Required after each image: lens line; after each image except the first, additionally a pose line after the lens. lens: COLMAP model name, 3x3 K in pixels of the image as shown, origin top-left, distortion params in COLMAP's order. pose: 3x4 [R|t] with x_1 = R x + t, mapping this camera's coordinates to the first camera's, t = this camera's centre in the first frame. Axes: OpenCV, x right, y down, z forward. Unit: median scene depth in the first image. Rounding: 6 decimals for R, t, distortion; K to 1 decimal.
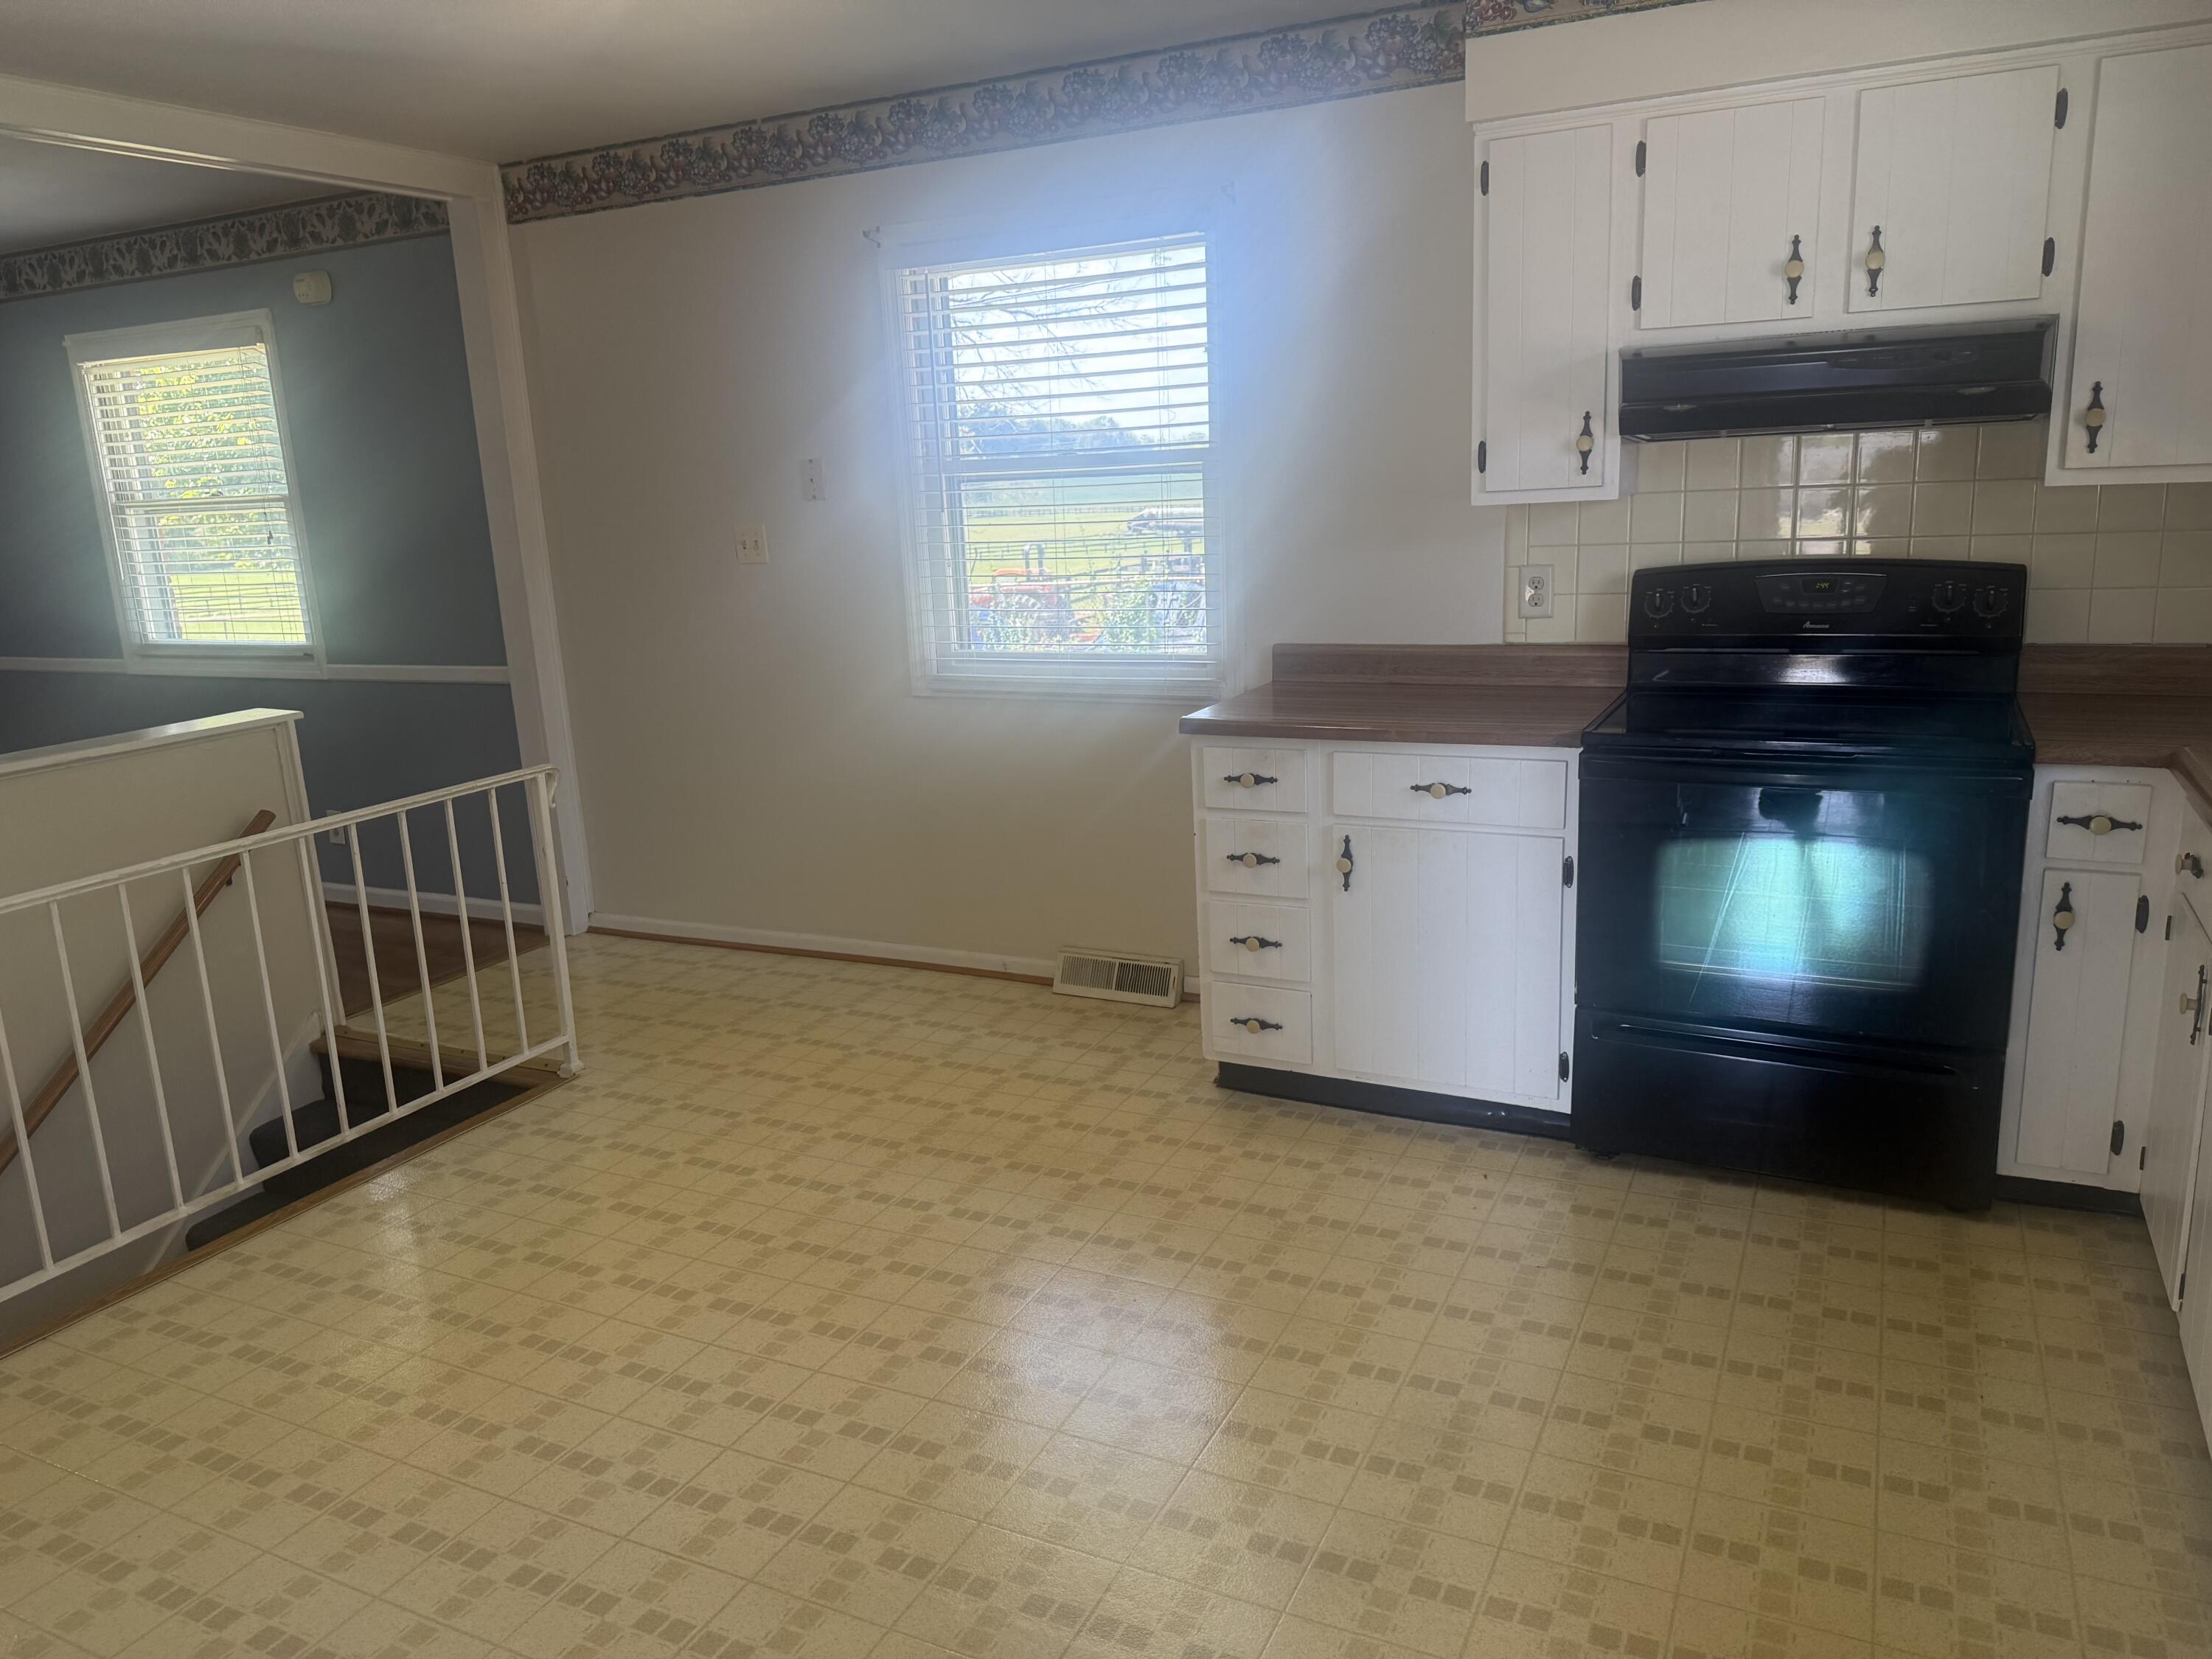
lens RADIAL K [[1511.1, 0, 1105.9], [0, 1511.1, 834.7], [0, 0, 1]] dist [0.073237, -0.081459]
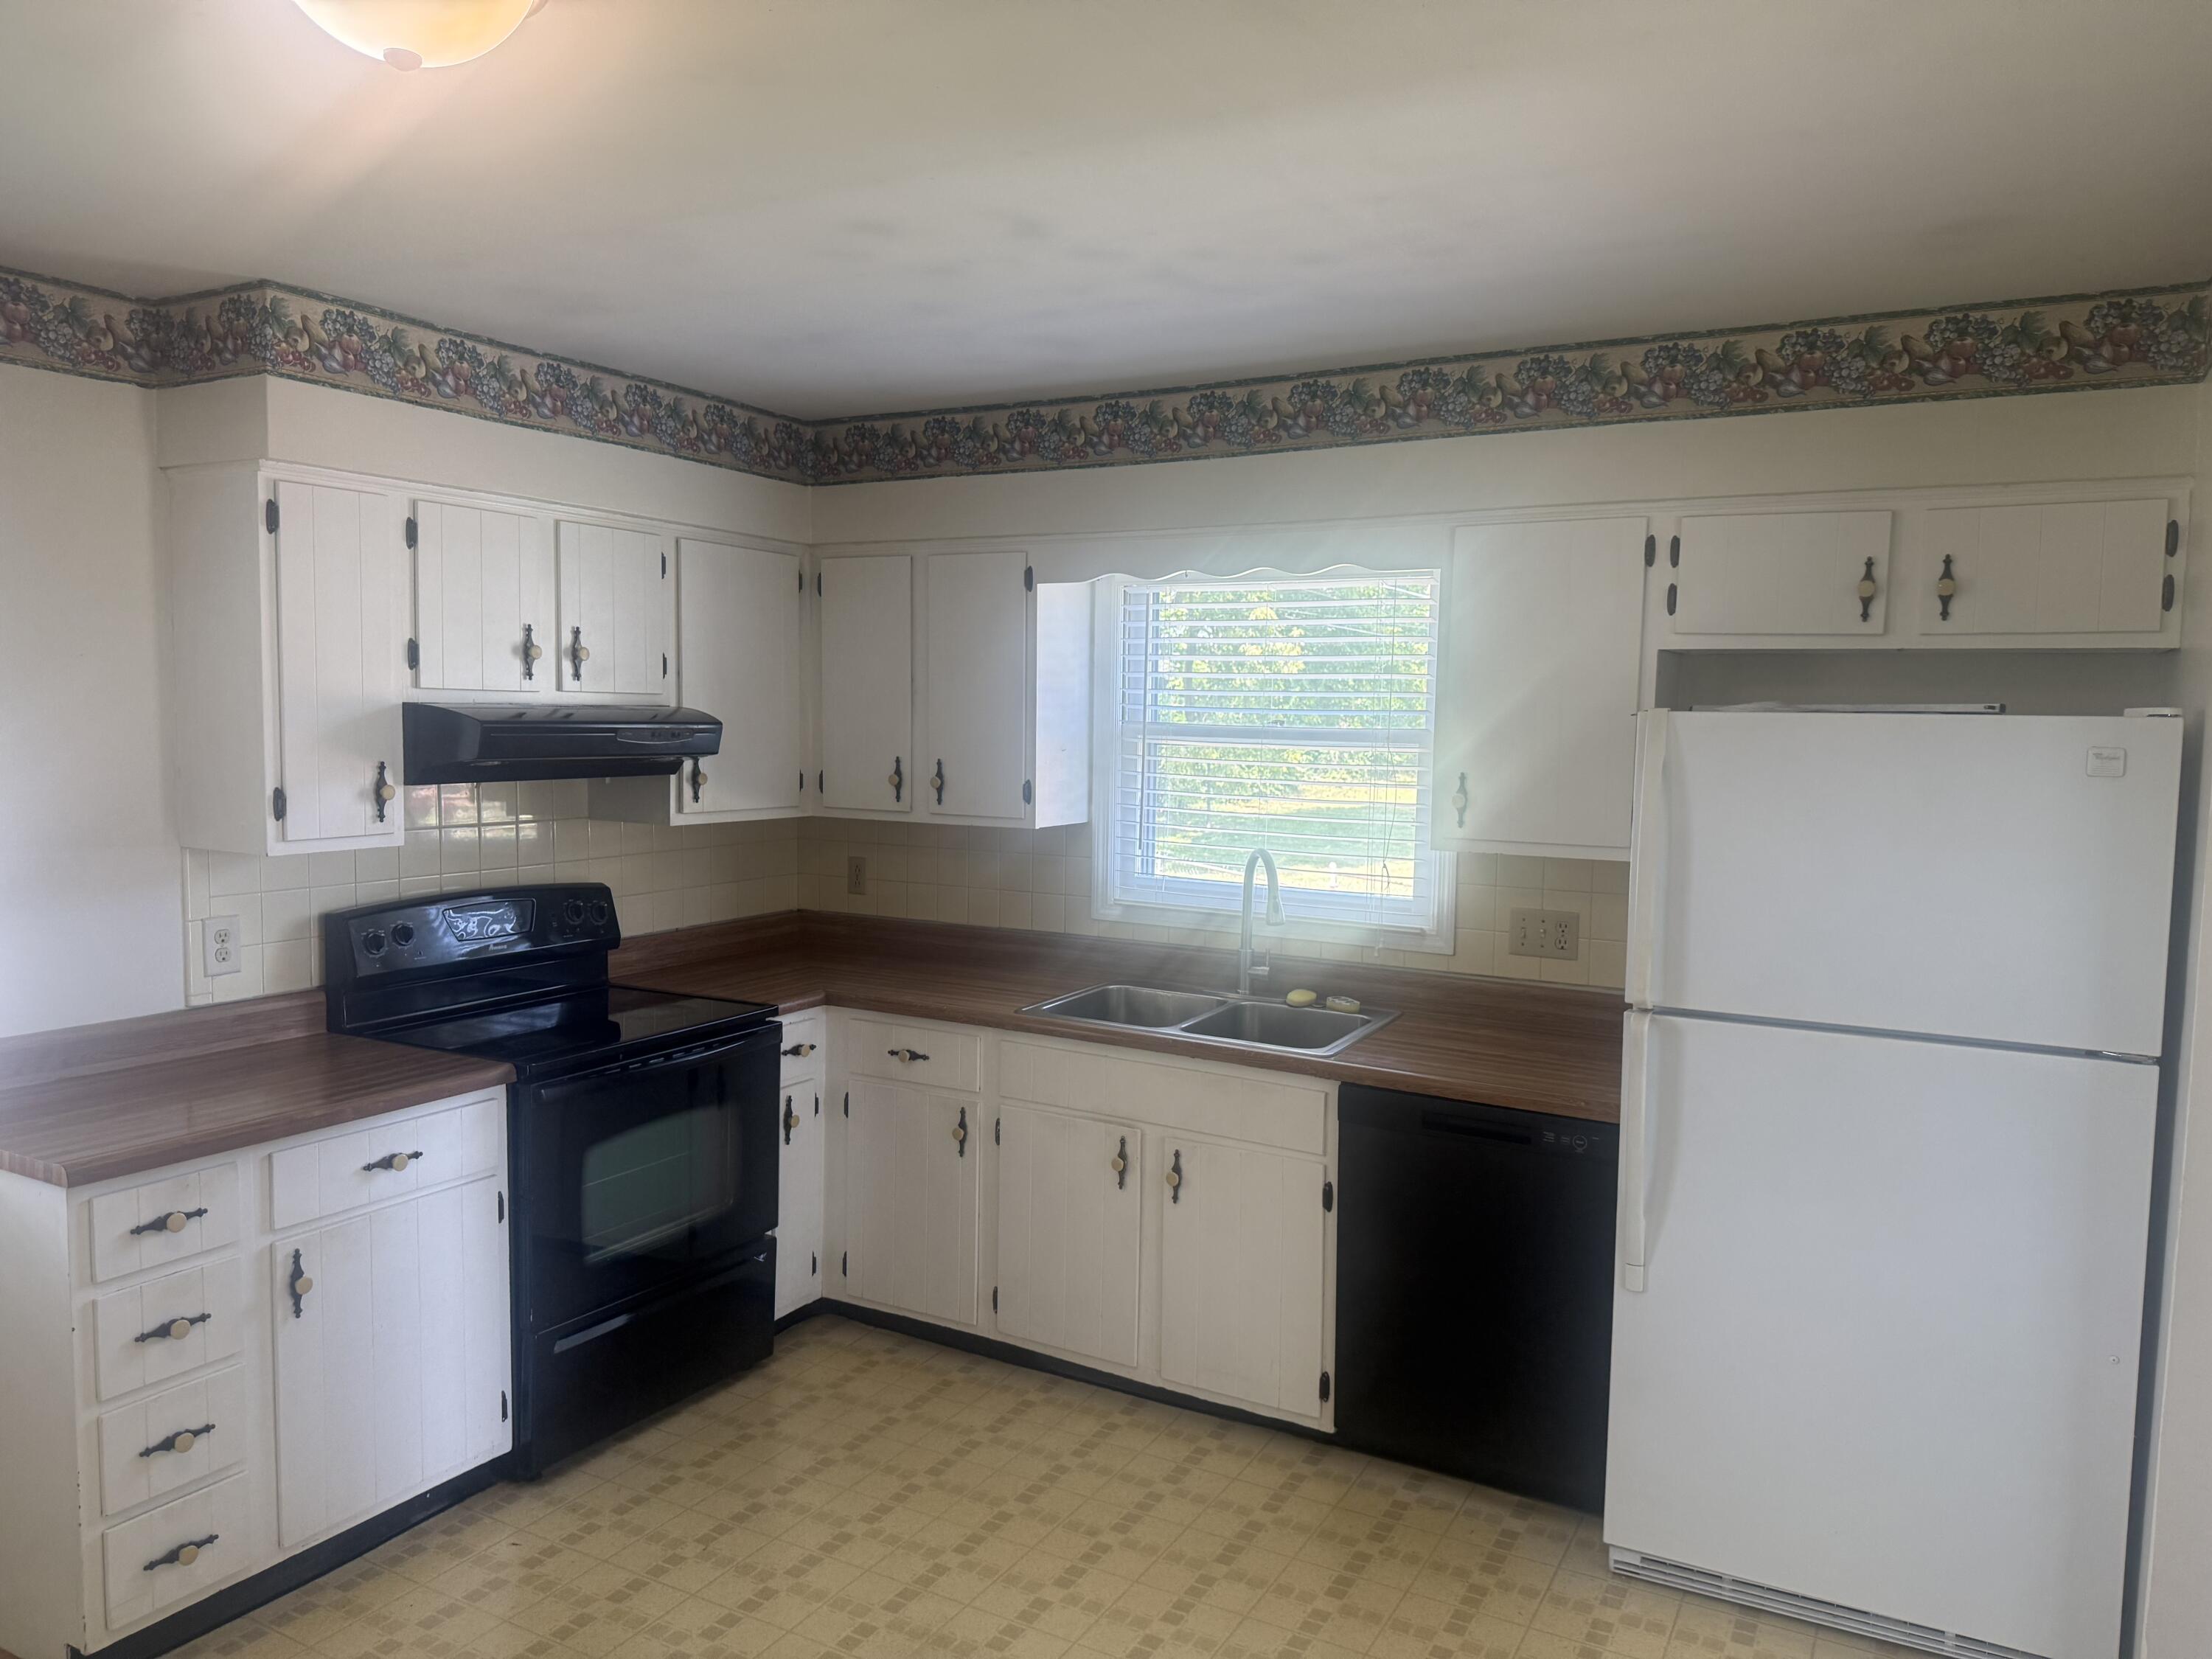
lens RADIAL K [[1579.6, 0, 1073.3], [0, 1579.6, 848.5], [0, 0, 1]] dist [0.090634, -0.098104]
pose [[0.072389, -0.043997, 0.996406, -0.545231], [0.217361, 0.975710, 0.027291, -0.117577], [-0.973403, 0.214604, 0.080194, 0.379134]]
